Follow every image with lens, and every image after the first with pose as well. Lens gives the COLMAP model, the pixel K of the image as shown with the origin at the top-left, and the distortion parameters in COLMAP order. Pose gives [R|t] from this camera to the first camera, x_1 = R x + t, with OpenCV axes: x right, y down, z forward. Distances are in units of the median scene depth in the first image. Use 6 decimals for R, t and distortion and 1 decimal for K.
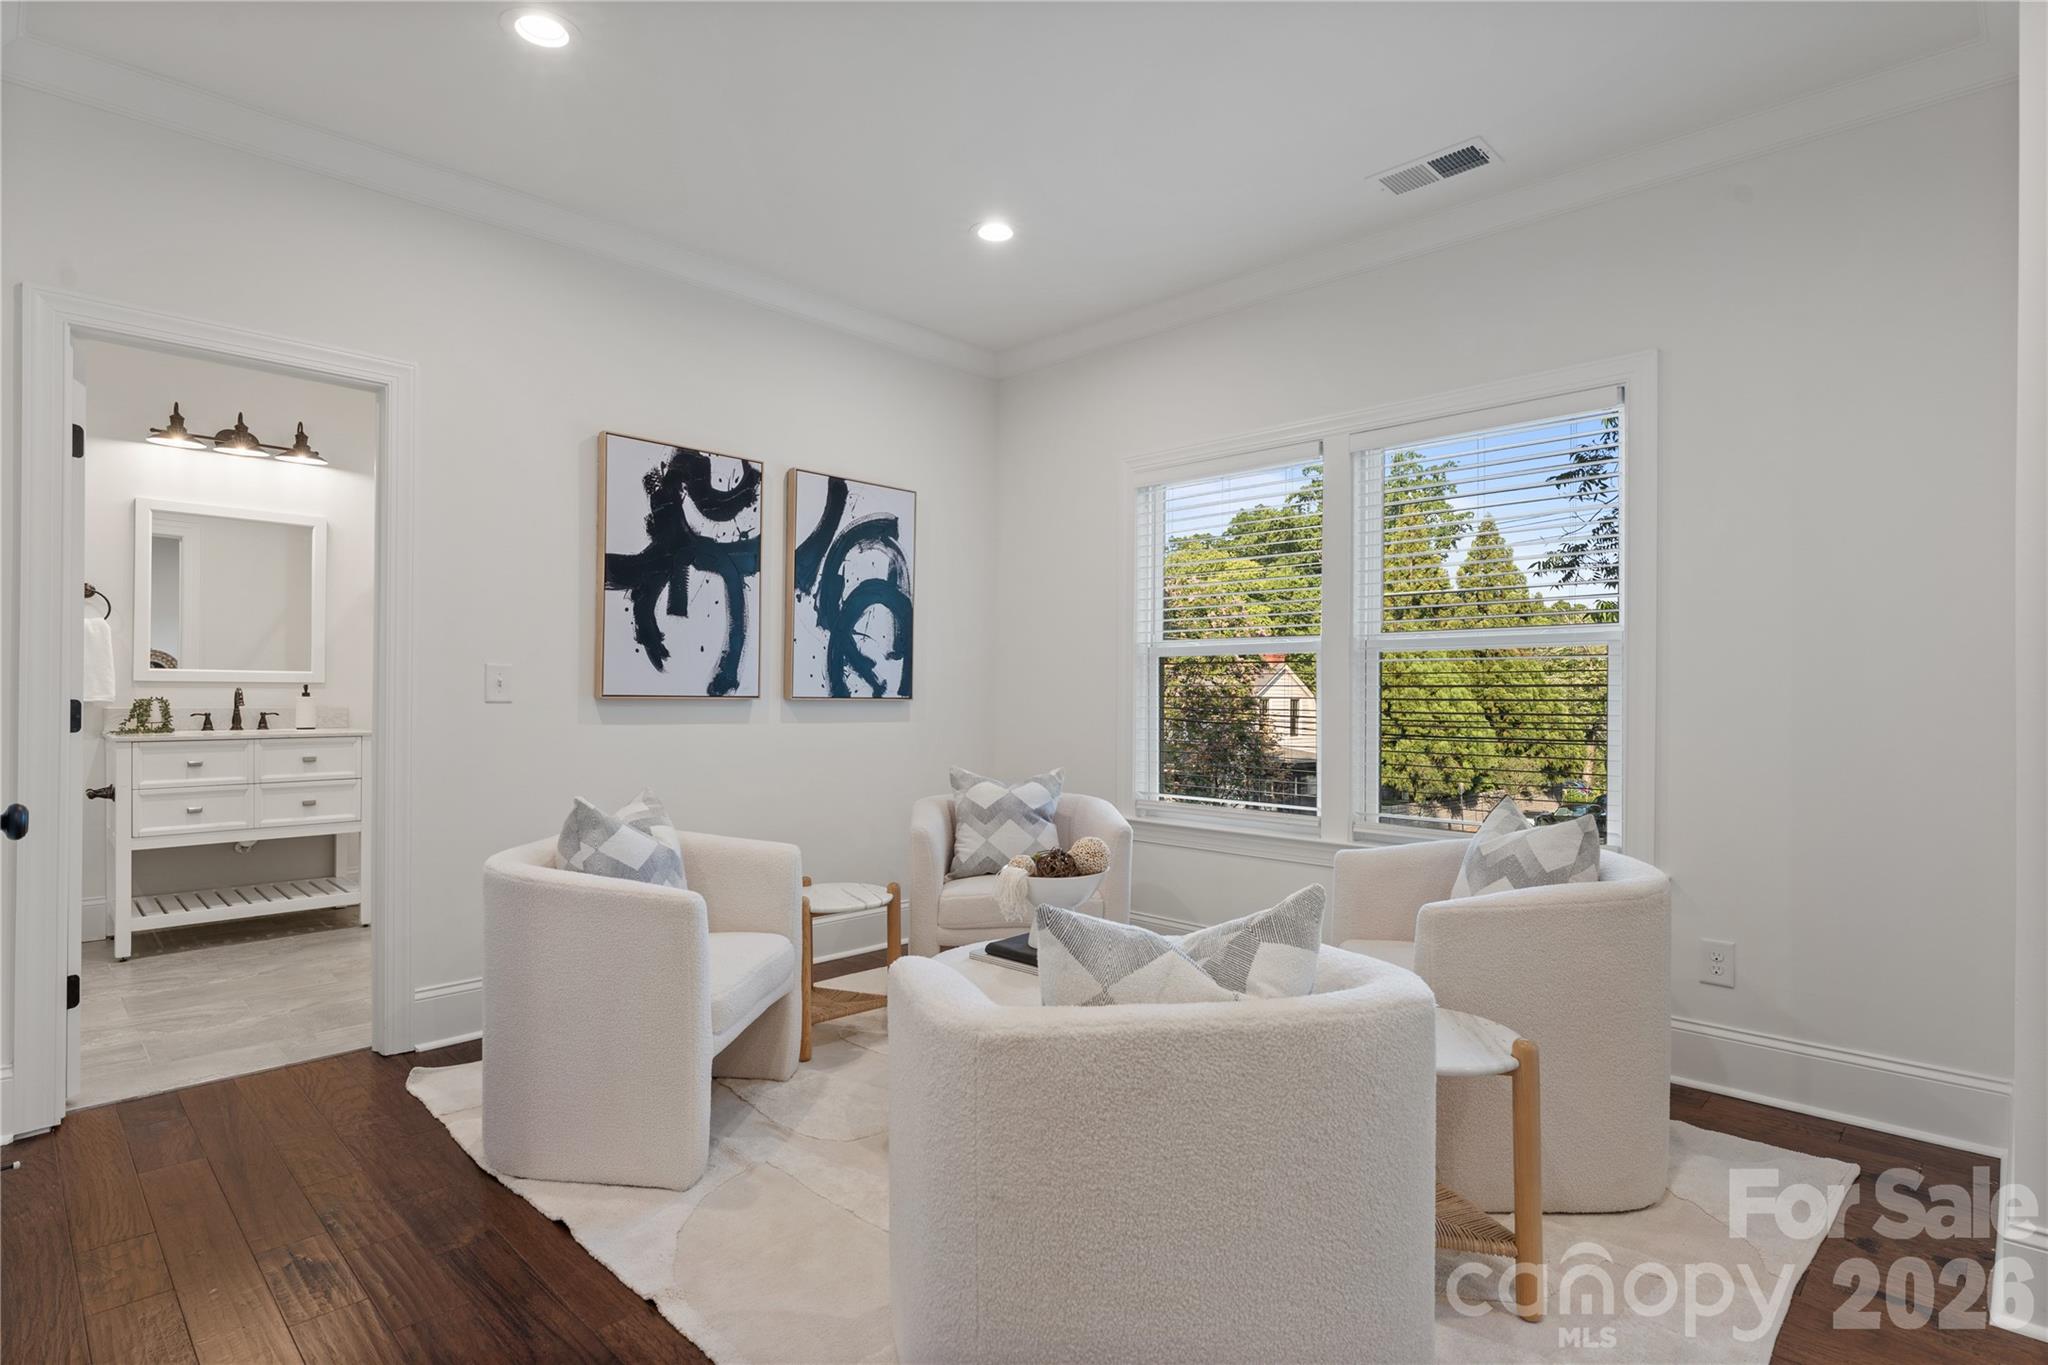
lens RADIAL K [[1025.9, 0, 1024.0], [0, 1025.9, 682.5], [0, 0, 1]] dist [0.001125, -0.001121]
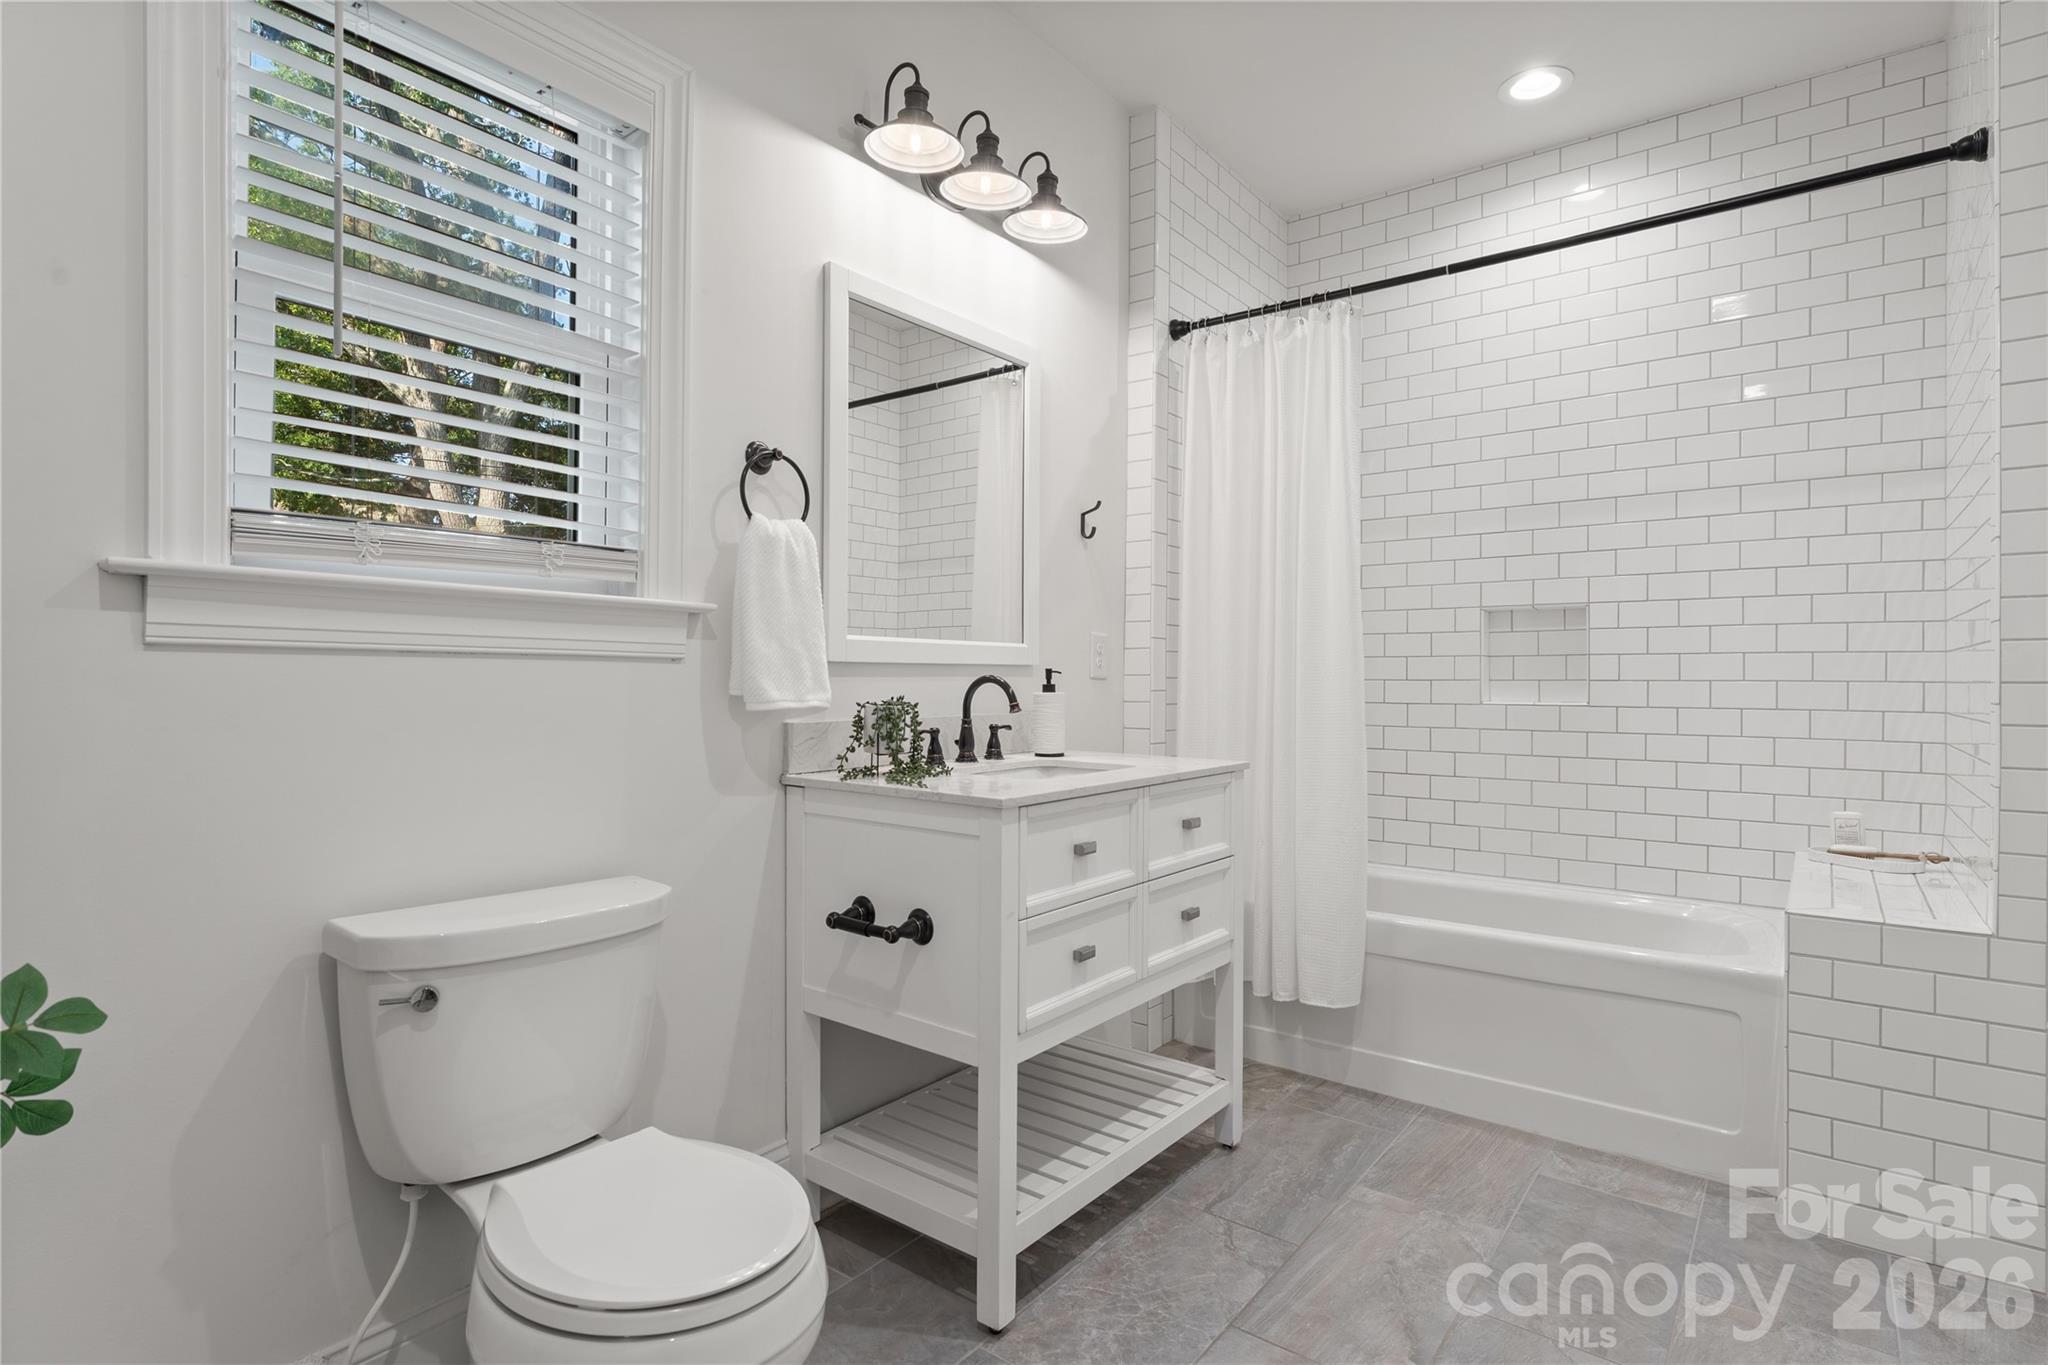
lens RADIAL K [[1074.9, 0, 1023.0], [0, 1074.9, 668.0], [0, 0, 1]] dist [0.002441, -0.000074]
pose [[0.991912, 0.001201, 0.126918, -0.905272], [-0.002069, 0.999975, 0.006705, -0.002269], [-0.126907, -0.006913, 0.991891, 0.549118]]
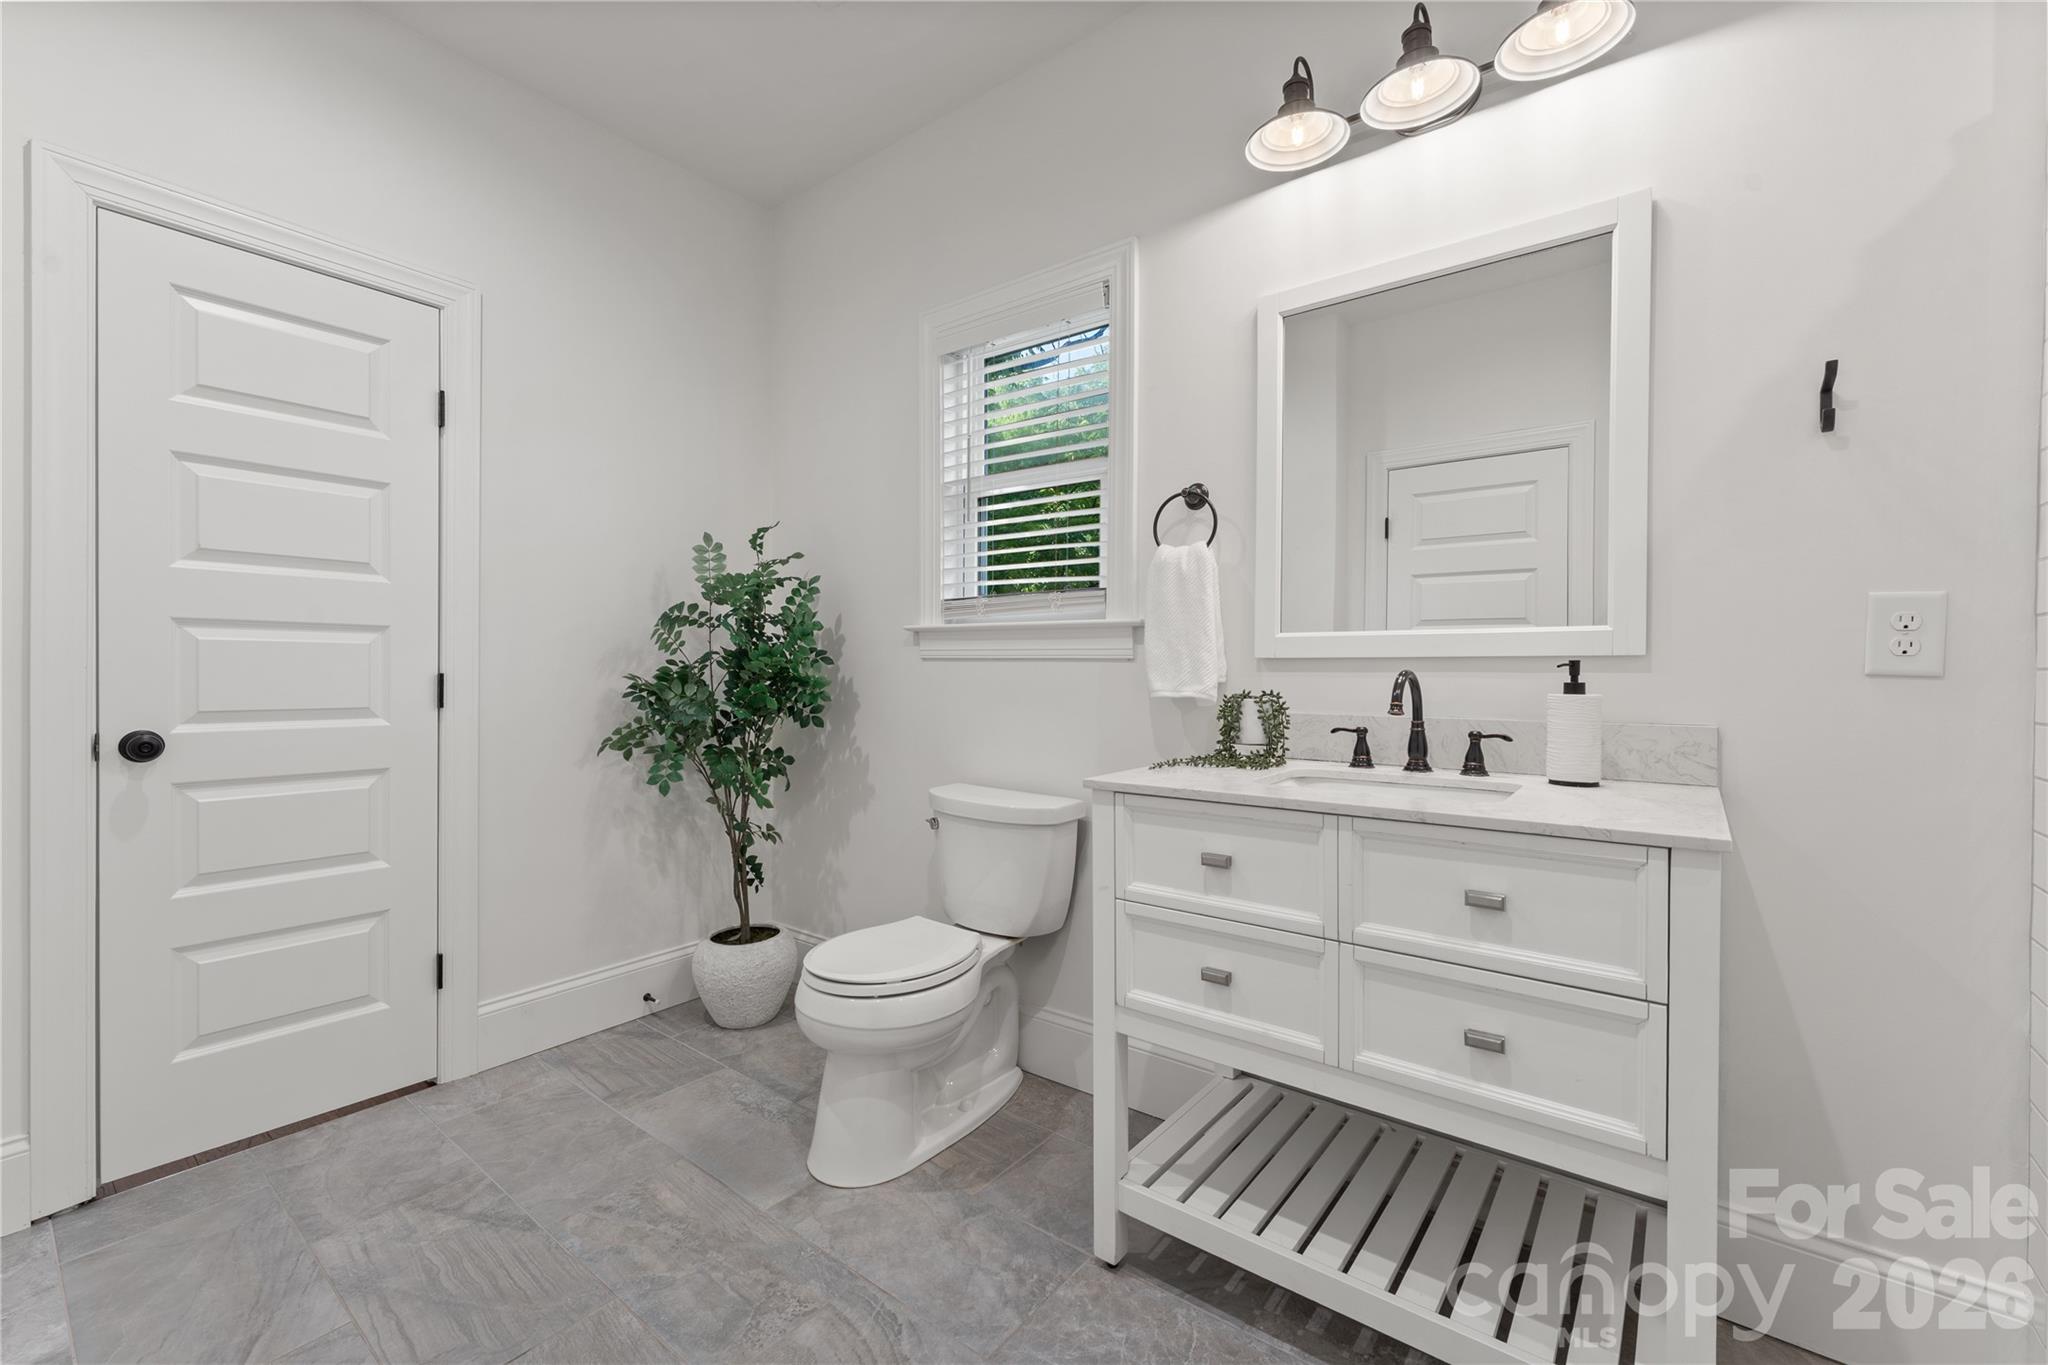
lens RADIAL K [[837.5, 0, 1024.0], [0, 837.5, 682.5], [0, 0, 1]] dist [-0.000592, -0.000038]
pose [[0.107865, 0.005556, -0.994150, -0.498457], [0.007761, 0.999949, 0.006431, 0.007168], [0.994135, -0.008409, 0.107816, 0.901937]]
